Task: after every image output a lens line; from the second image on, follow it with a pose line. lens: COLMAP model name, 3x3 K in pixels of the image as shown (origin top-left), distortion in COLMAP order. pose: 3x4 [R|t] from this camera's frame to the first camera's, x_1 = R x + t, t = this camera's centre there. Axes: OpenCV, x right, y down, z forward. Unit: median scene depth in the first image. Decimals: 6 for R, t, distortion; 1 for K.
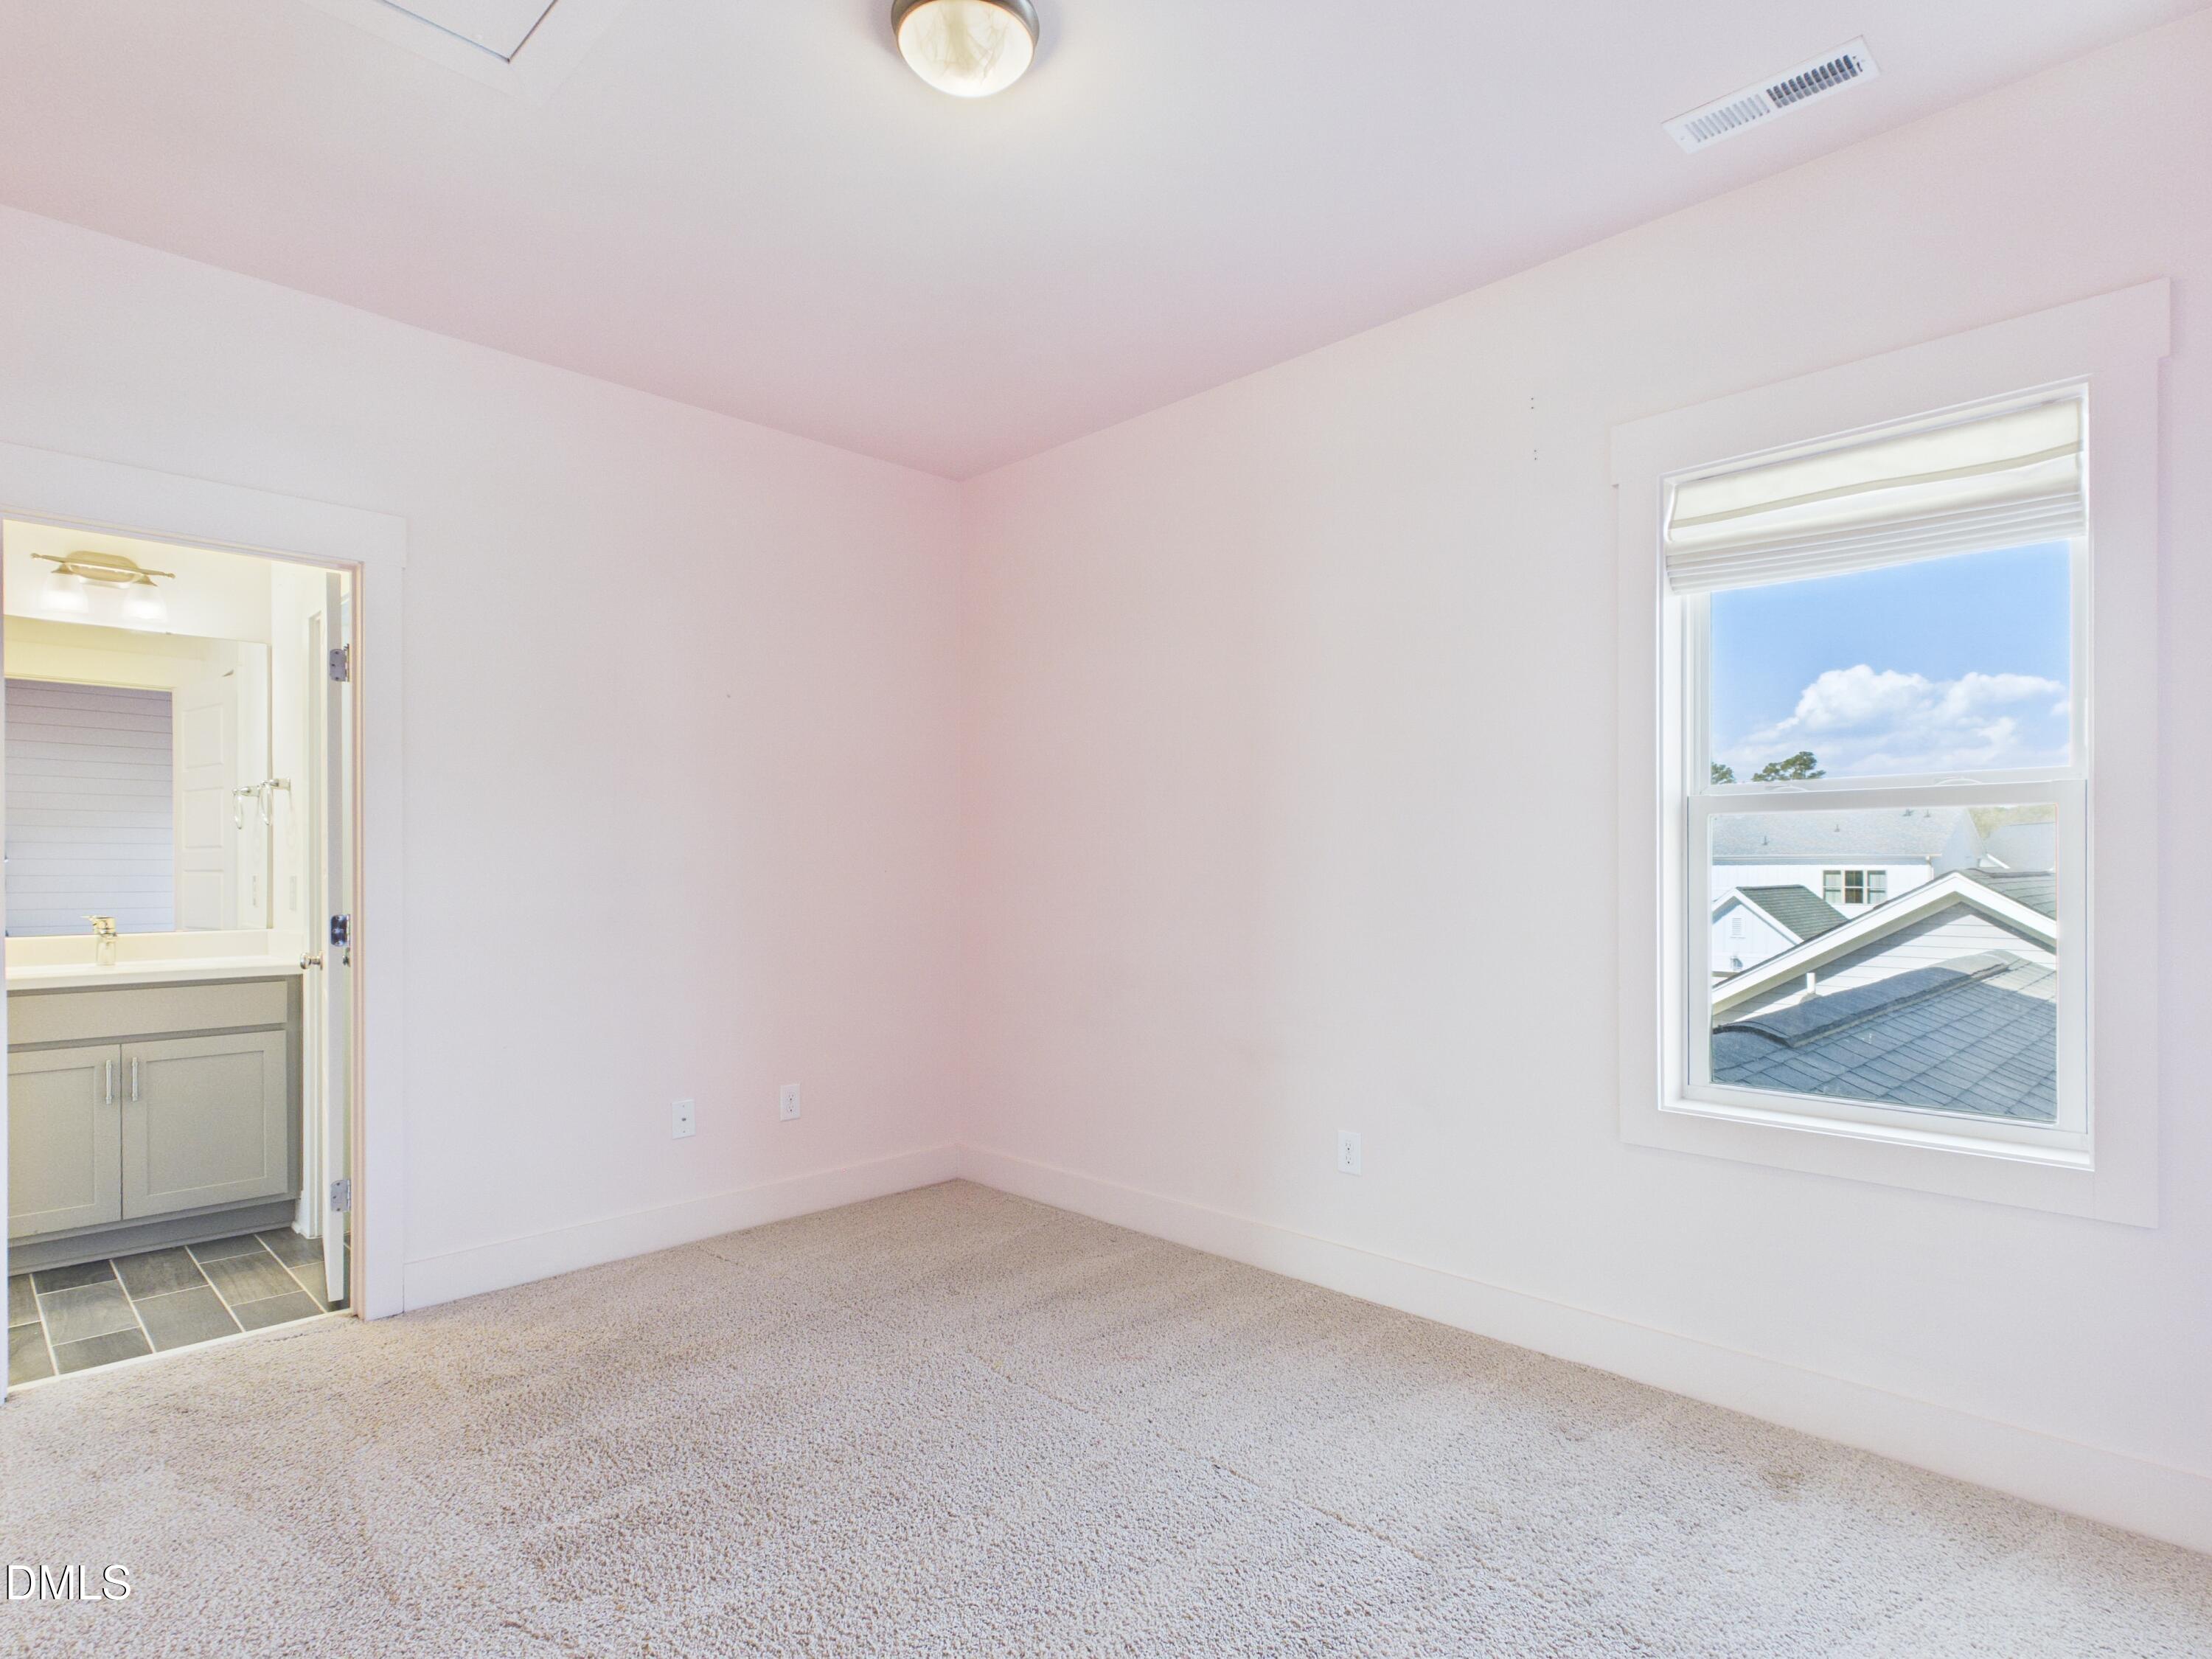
lens RADIAL K [[1168.2, 0, 1114.7], [0, 1168.2, 868.0], [0, 0, 1]] dist [-0.000198, 0.000281]
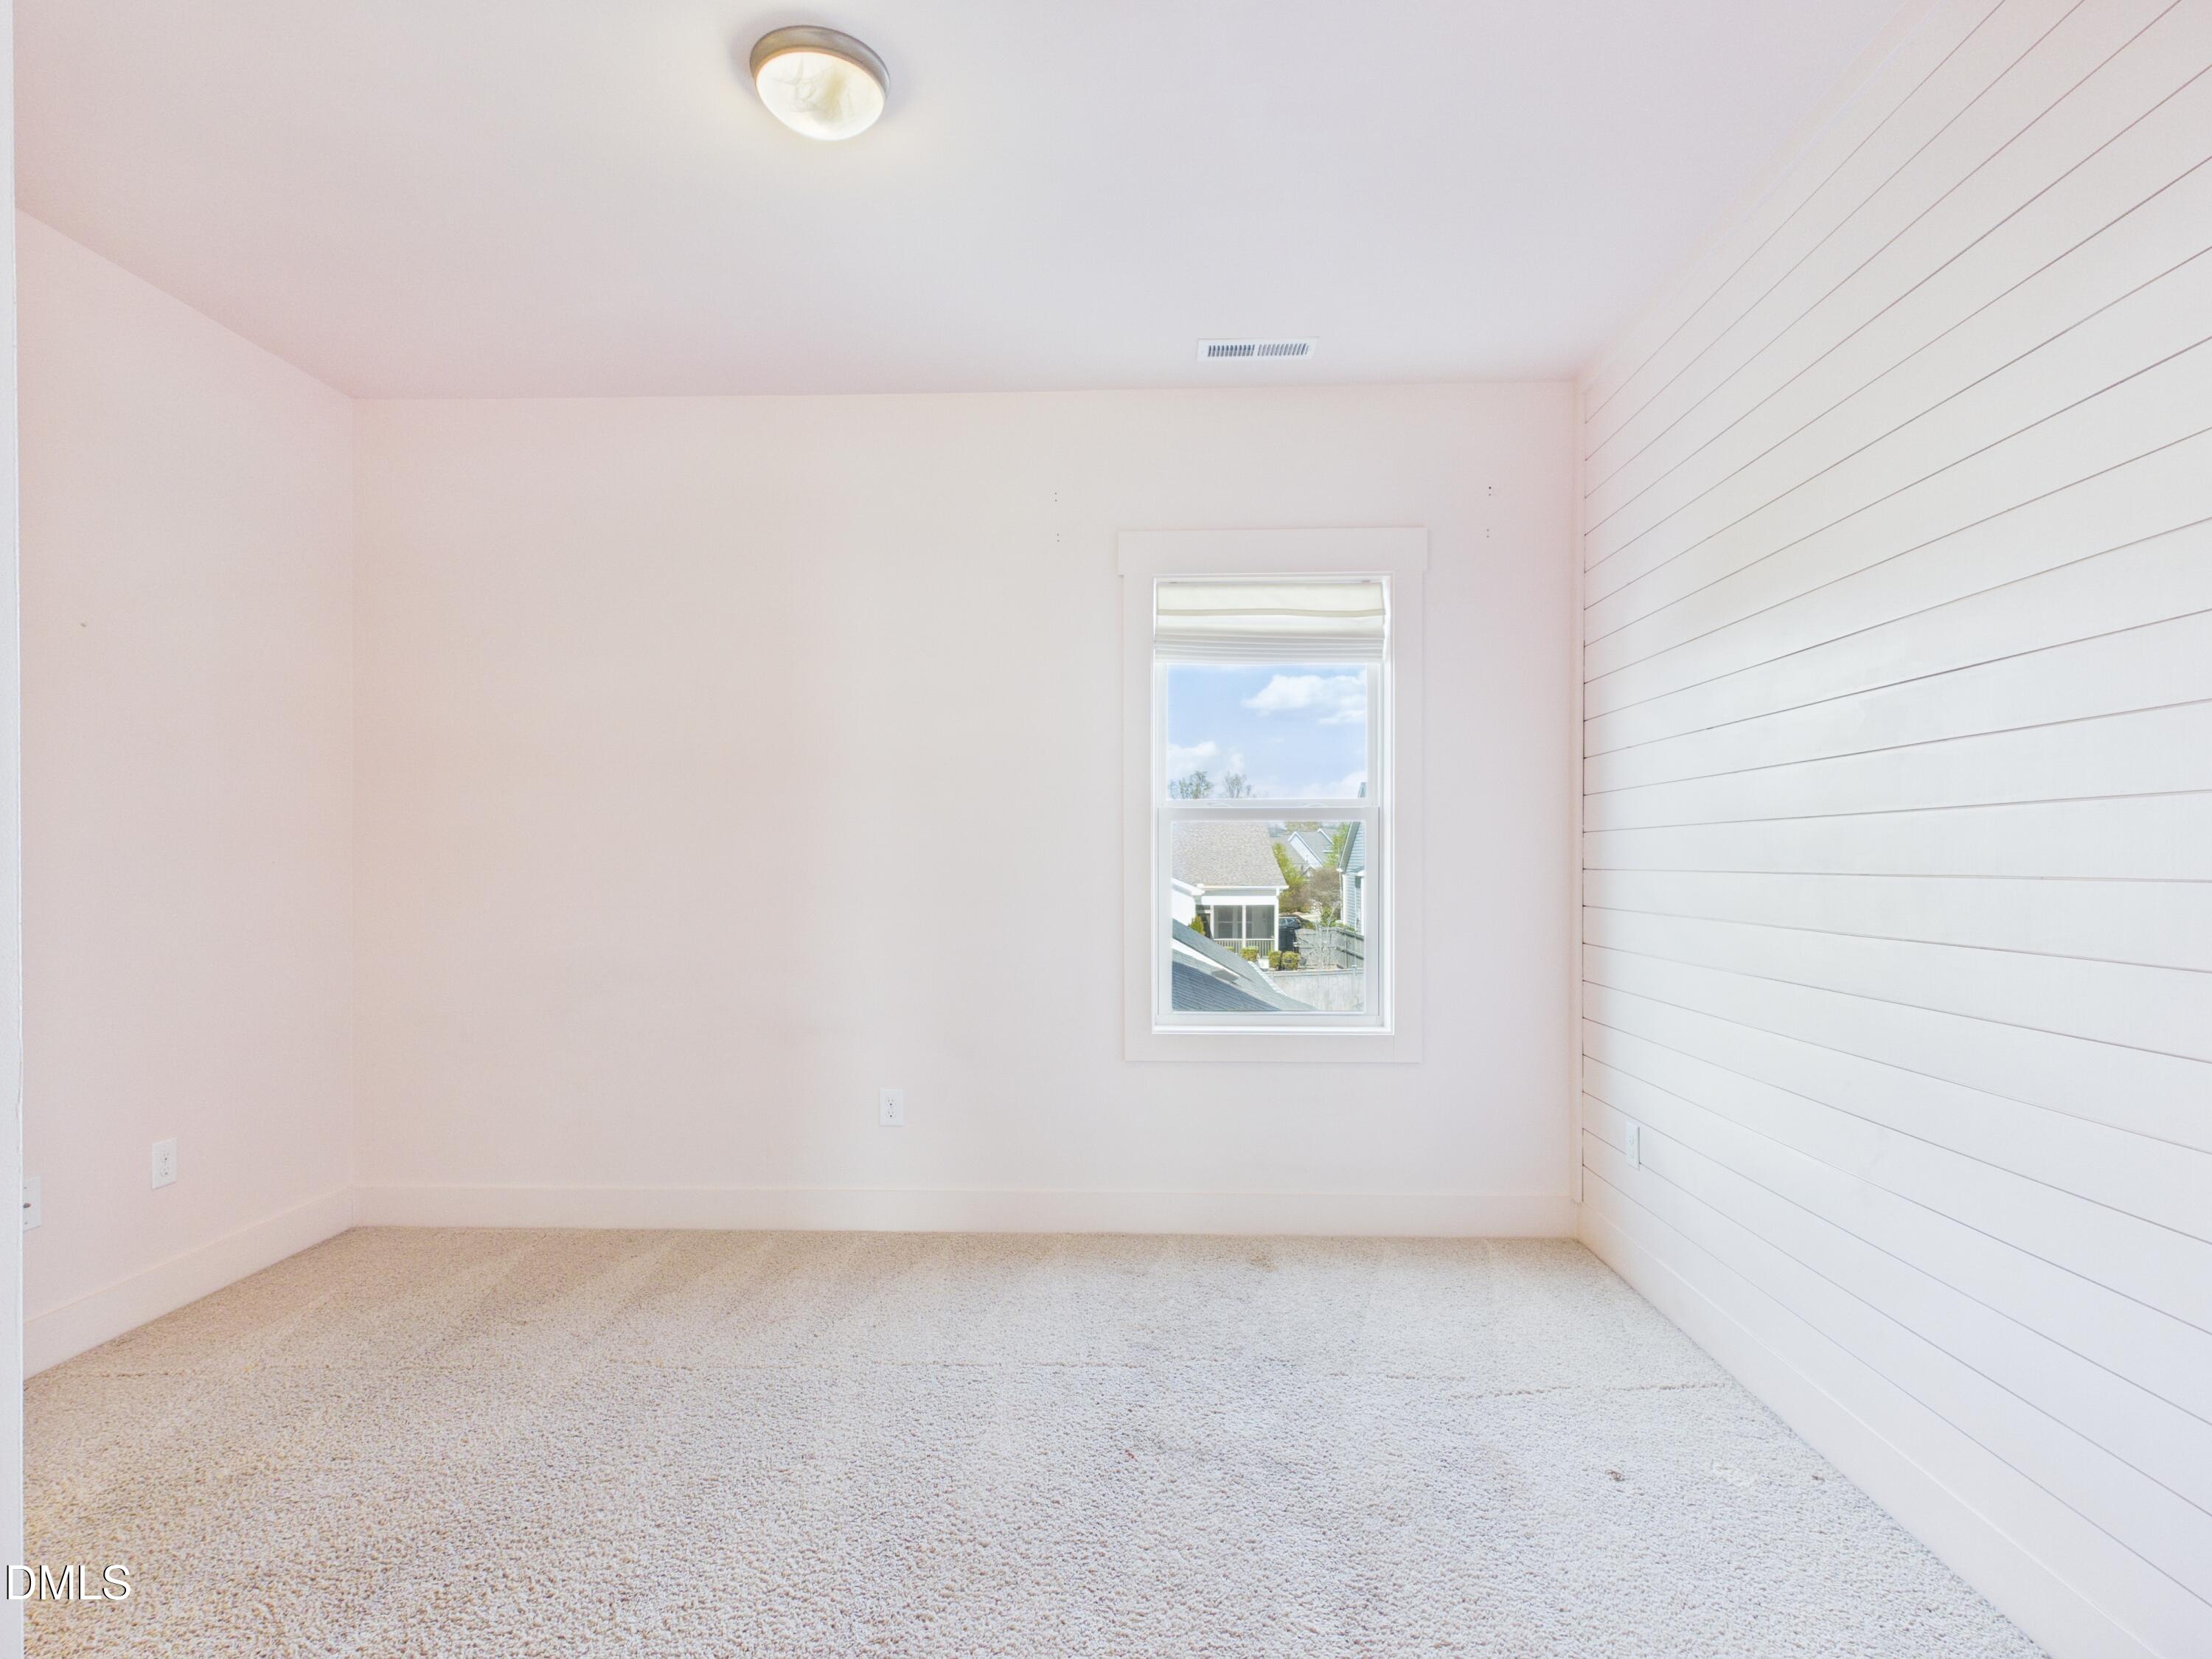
lens RADIAL K [[1168.2, 0, 1114.7], [0, 1168.2, 868.0], [0, 0, 1]] dist [-0.000198, 0.000281]
pose [[0.728890, -0.004935, 0.684613, -0.513502], [-0.001553, 0.999960, 0.008863, -0.002376], [-0.684629, -0.007523, 0.728853, 0.020251]]
